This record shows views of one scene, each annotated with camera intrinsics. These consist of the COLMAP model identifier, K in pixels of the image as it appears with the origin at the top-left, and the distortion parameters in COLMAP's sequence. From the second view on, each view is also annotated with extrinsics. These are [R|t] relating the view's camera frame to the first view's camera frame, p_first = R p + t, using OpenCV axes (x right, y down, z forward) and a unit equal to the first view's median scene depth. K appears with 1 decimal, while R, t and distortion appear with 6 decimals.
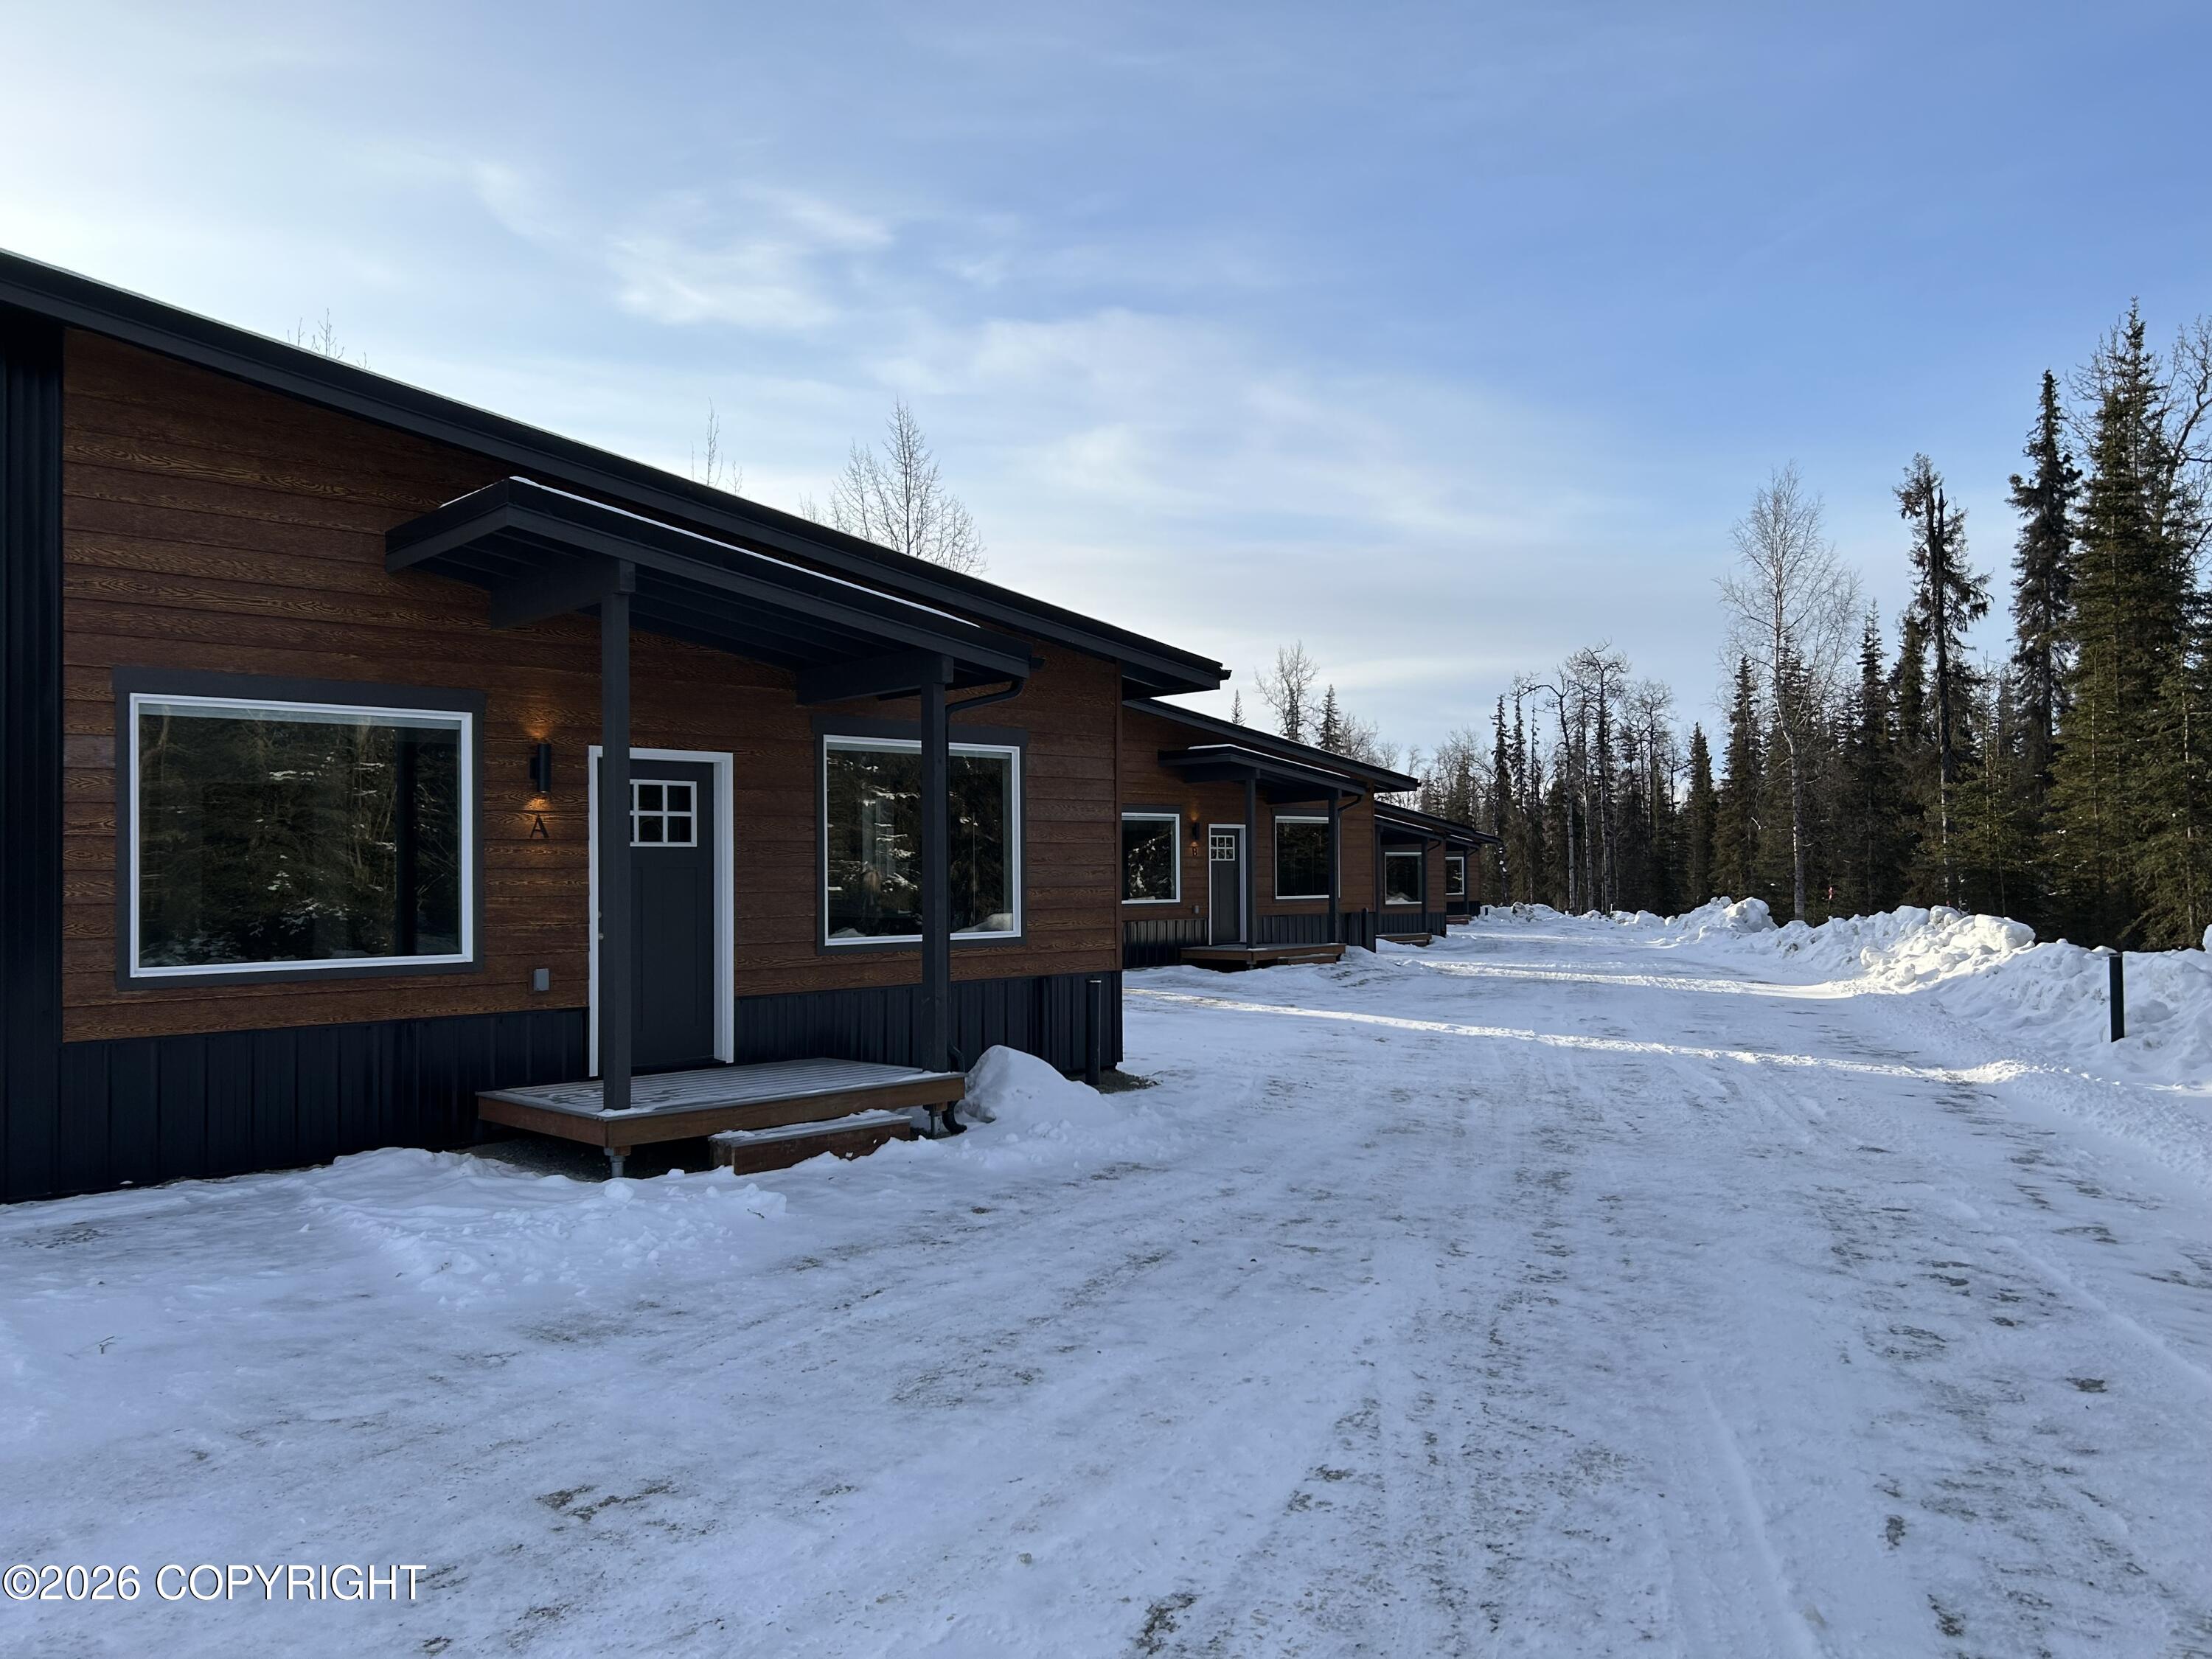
lens RADIAL K [[1683.7, 0, 1106.0], [0, 1683.7, 829.5], [0, 0, 1]] dist [0.060633, -0.095636]
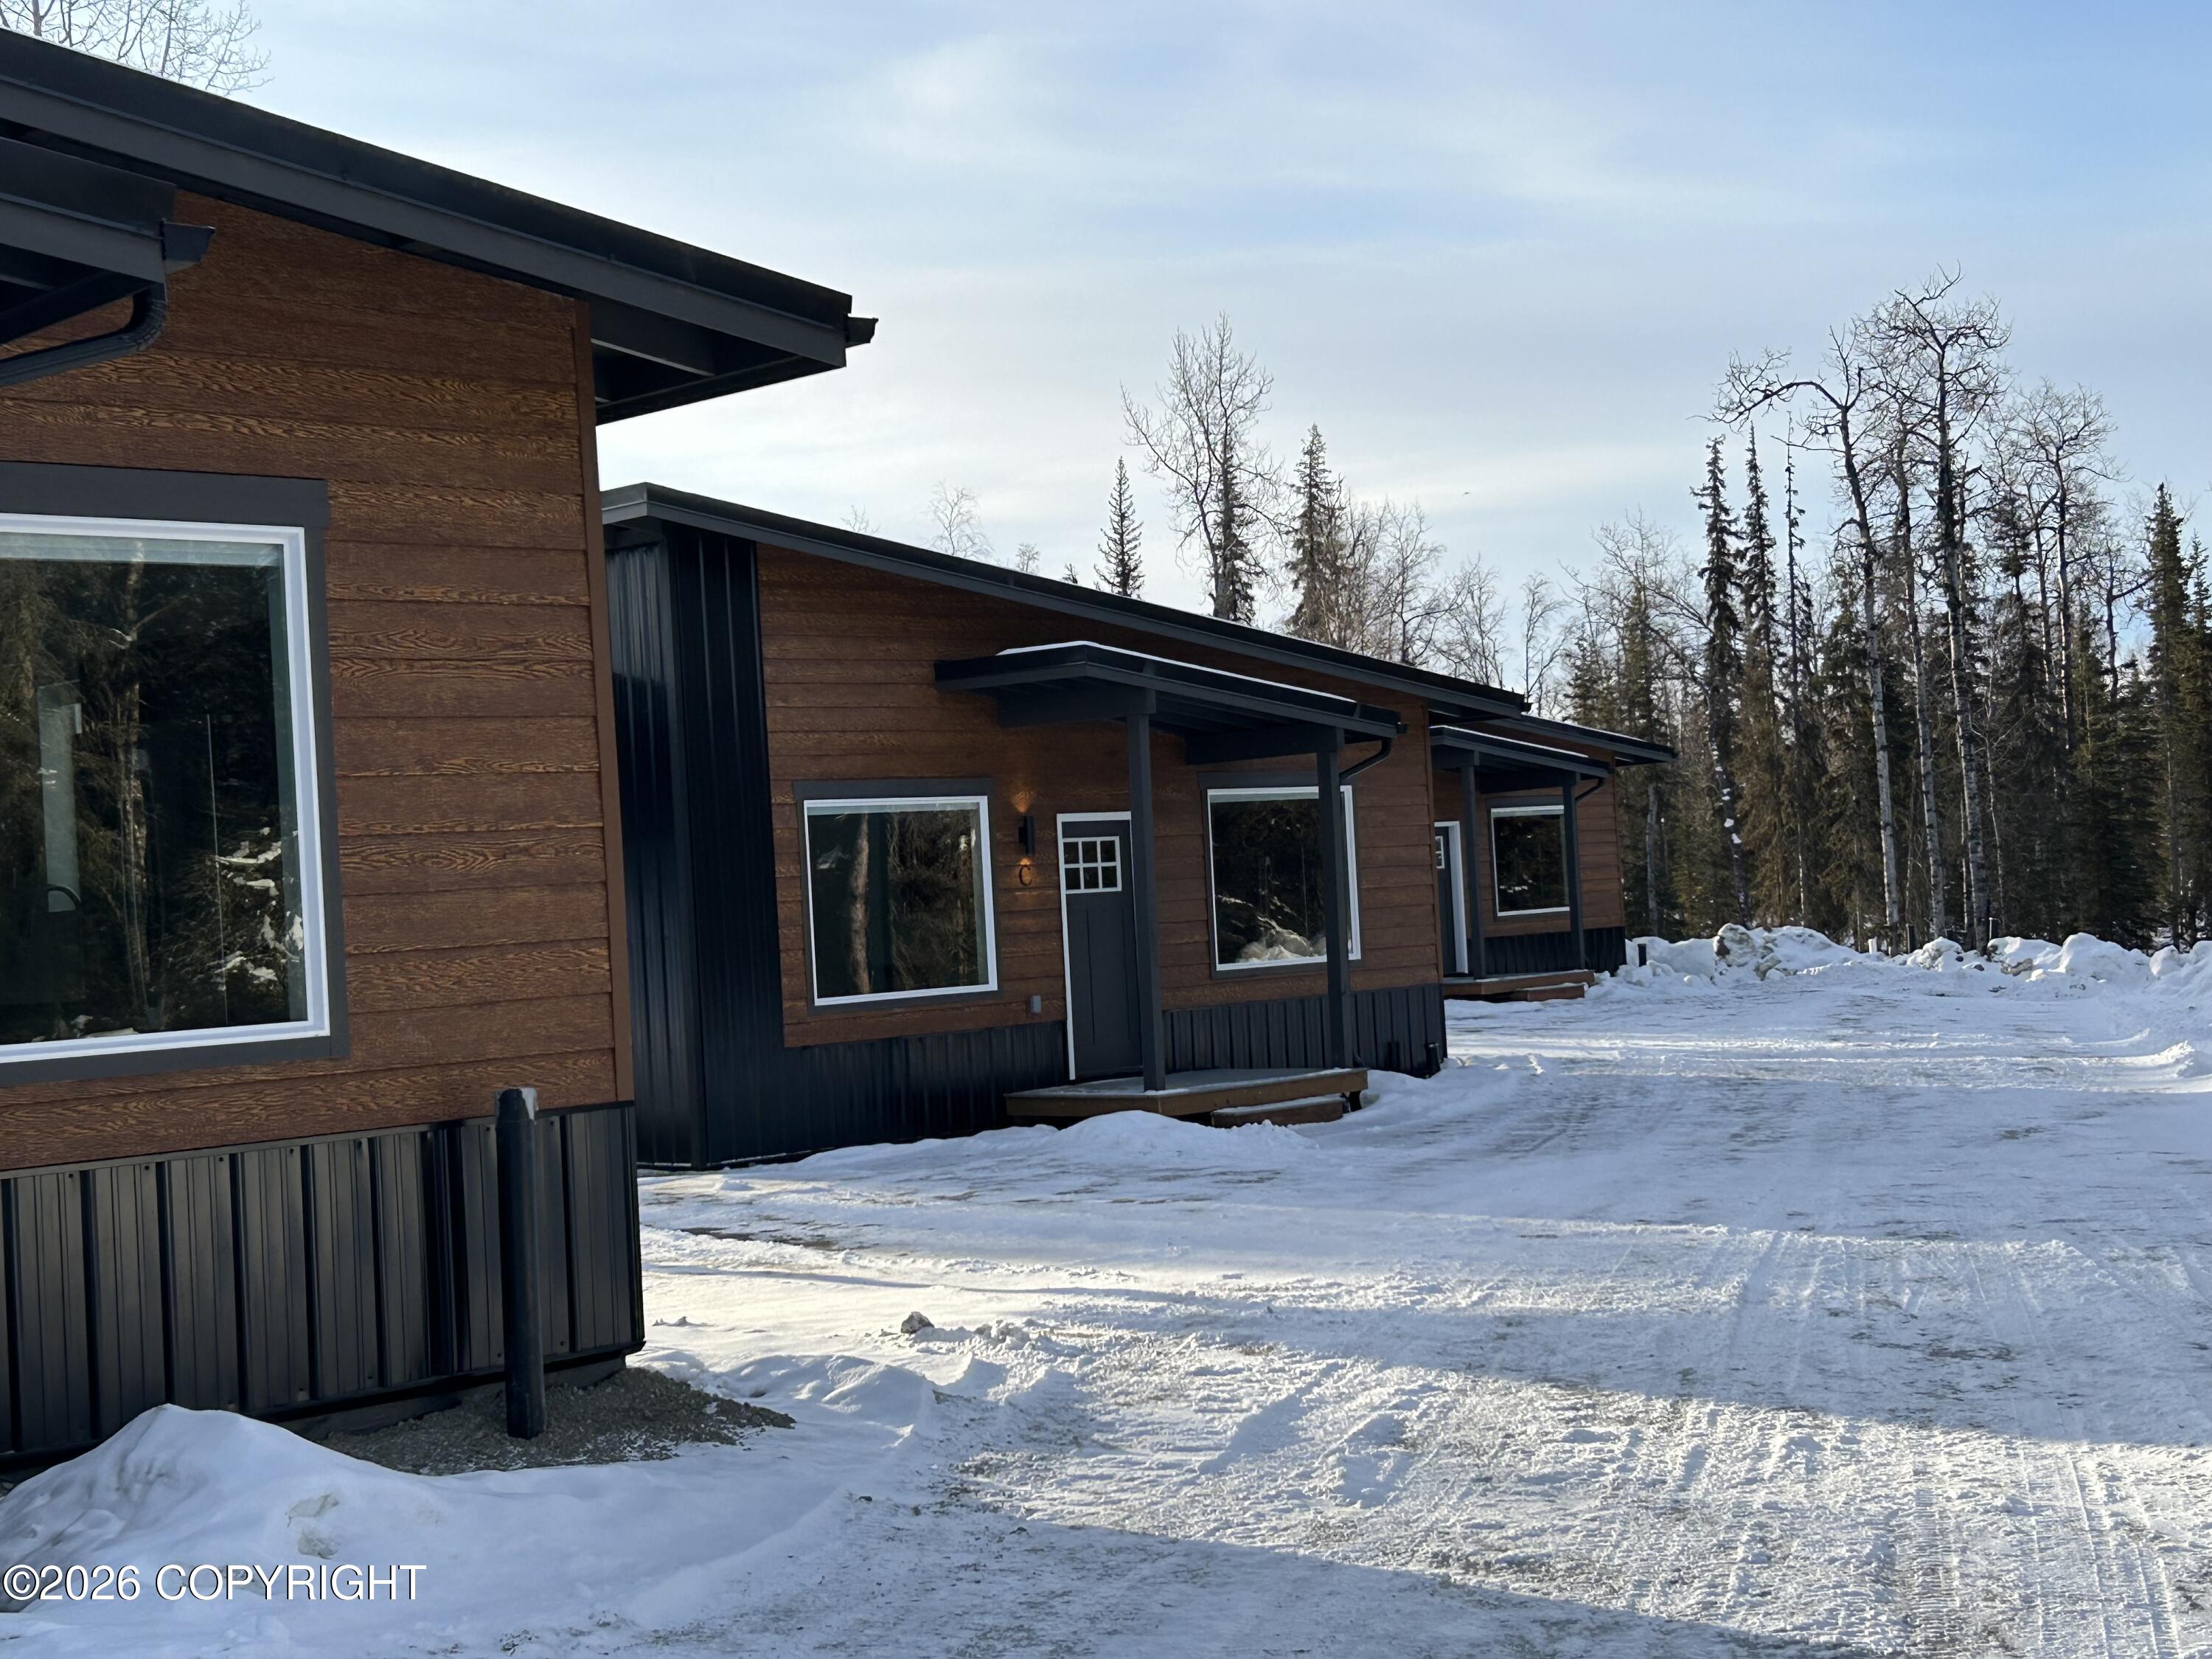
lens RADIAL K [[3153.7, 0, 1104.0], [0, 3153.7, 830.1], [0, 0, 1]] dist [0.041650, 0.027016]
pose [[0.998759, -0.045264, 0.020776, 0.043312], [0.045064, 0.998934, 0.009975, 0.004567], [-0.021205, -0.009026, 0.999734, 0.147346]]
